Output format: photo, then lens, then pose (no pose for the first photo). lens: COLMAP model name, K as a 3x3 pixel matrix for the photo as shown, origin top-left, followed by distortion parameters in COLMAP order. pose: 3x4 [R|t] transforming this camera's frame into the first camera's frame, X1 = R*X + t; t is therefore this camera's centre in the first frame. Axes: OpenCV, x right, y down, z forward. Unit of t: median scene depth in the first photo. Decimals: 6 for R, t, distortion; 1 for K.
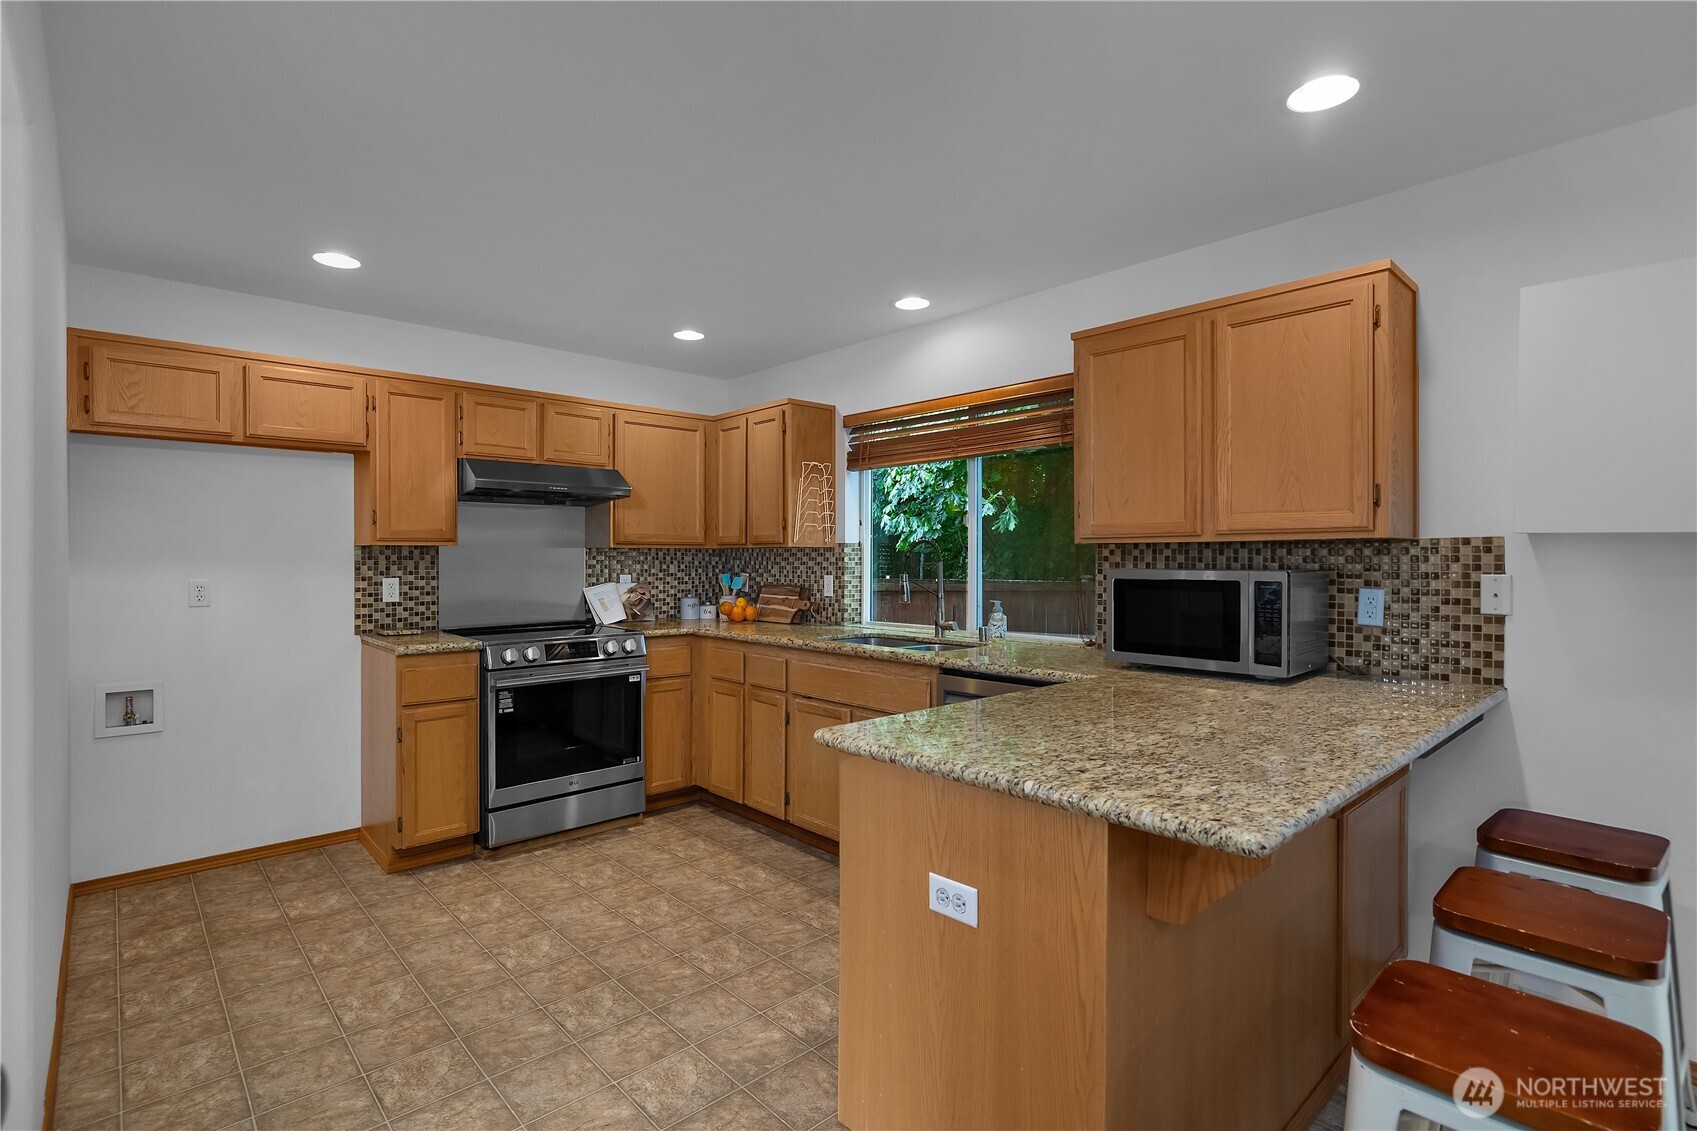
lens RADIAL K [[776.6, 0, 870.9], [0, 776.6, 560.1], [0, 0, 1]] dist [-0.004542, 0.002527]
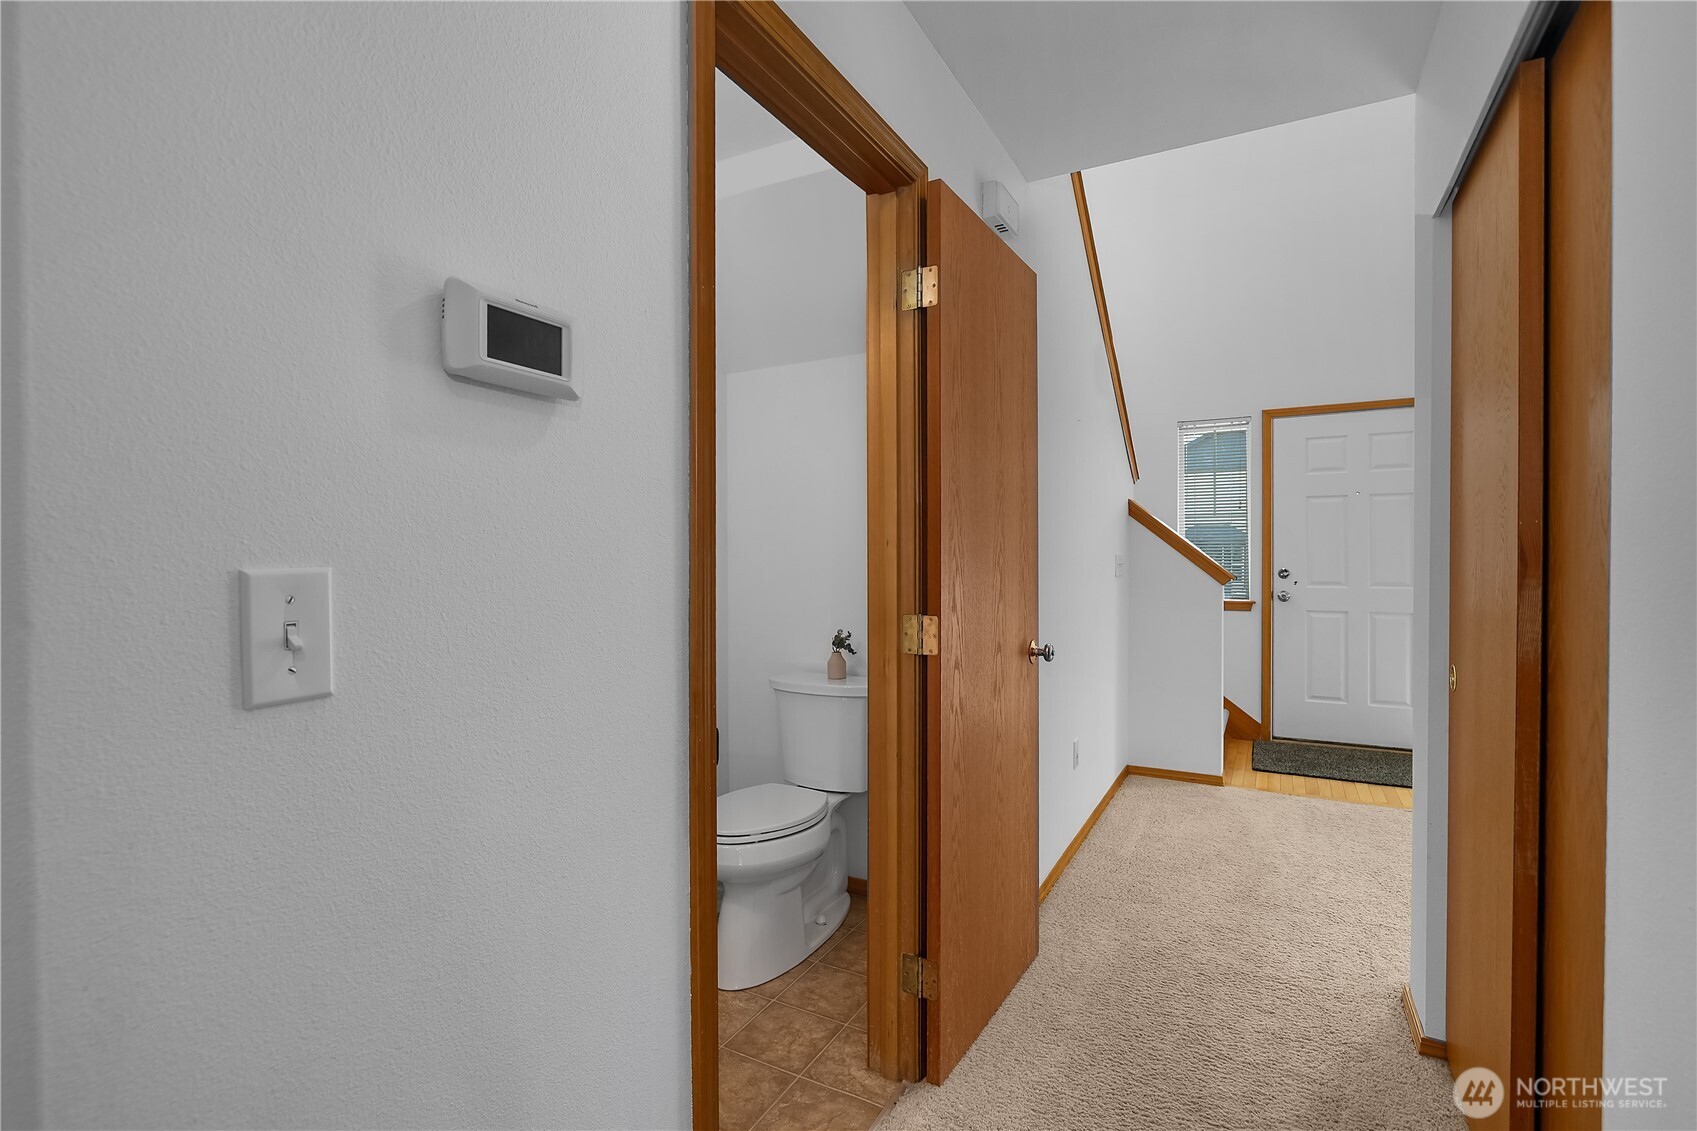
lens RADIAL K [[772.7, 0, 855.9], [0, 772.7, 556.6], [0, 0, 1]] dist [-0.009554, 0.000662]
pose [[-0.955919, 0.001344, -0.293628, 0.041211], [-0.000601, 0.999978, 0.006531, 0.041758], [0.293631, 0.006419, -0.955897, 1.902104]]
